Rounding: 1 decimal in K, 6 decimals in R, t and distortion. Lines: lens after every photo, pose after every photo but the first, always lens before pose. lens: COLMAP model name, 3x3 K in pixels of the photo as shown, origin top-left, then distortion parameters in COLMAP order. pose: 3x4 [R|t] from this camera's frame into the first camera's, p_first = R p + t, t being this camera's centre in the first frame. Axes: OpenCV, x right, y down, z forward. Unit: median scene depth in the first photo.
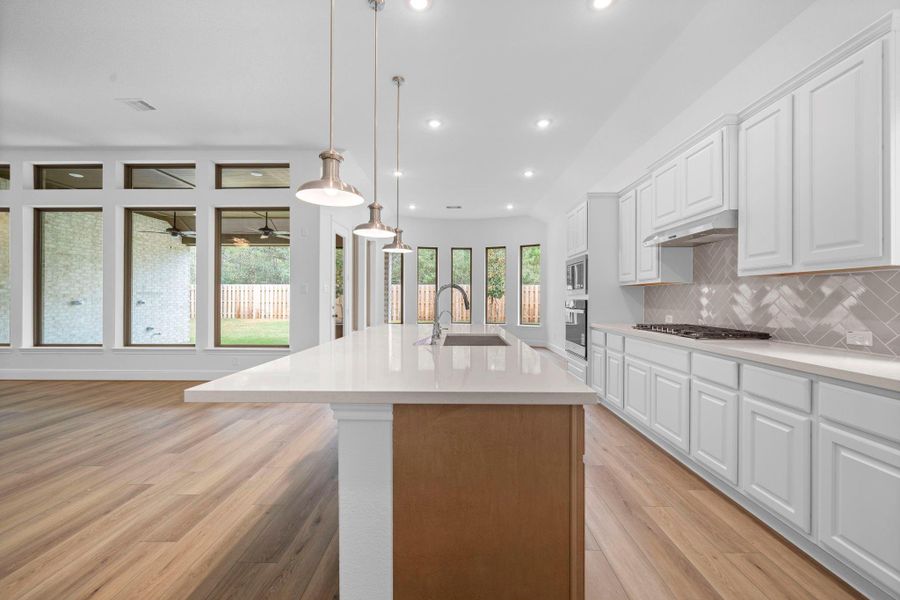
lens RADIAL K [[351.8, 0, 451.9], [0, 351.8, 297.5], [0, 0, 1]] dist [-0.000993, 0.000105]
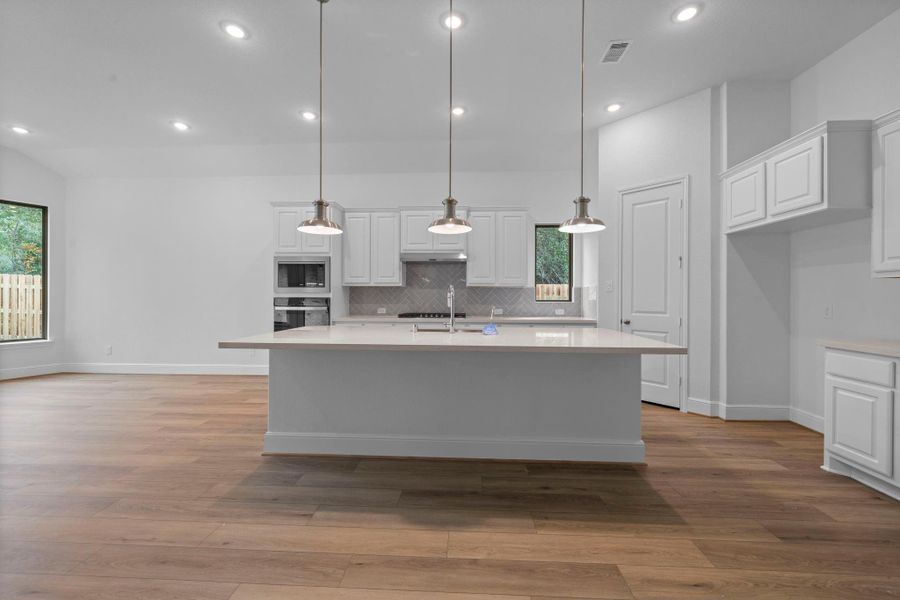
lens RADIAL K [[351.8, 0, 451.9], [0, 351.8, 297.5], [0, 0, 1]] dist [-0.000993, 0.000105]
pose [[0.036806, -0.003876, 0.999315, -0.554930], [-0.006083, 0.999973, 0.004102, -0.000778], [-0.999304, -0.006230, 0.036781, 0.452713]]
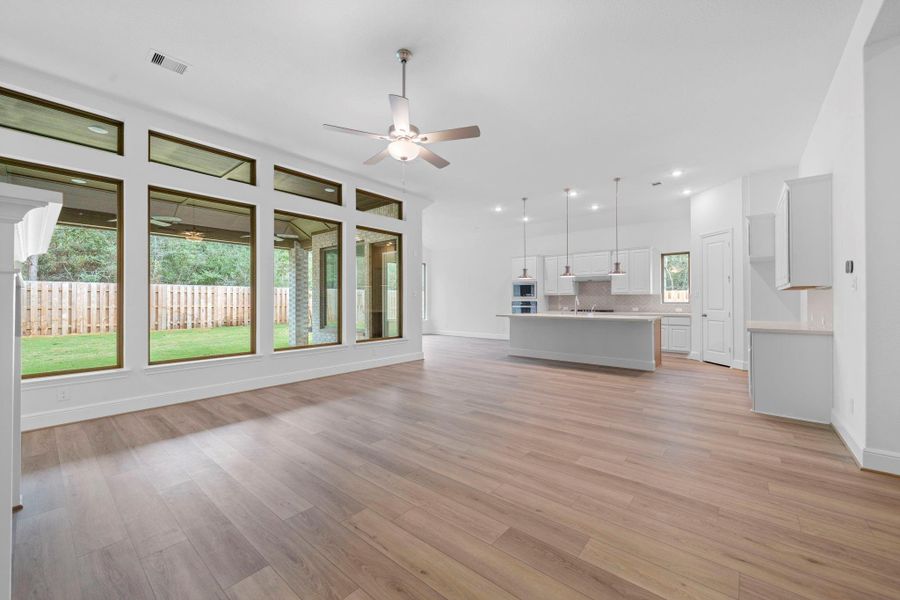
lens RADIAL K [[351.8, 0, 451.9], [0, 351.8, 297.5], [0, 0, 1]] dist [-0.000993, 0.000105]
pose [[0.631662, 0.004313, 0.775232, -1.339900], [0.001524, 0.999976, -0.006805, -0.002974], [-0.775243, 0.005479, 0.631640, -0.001553]]
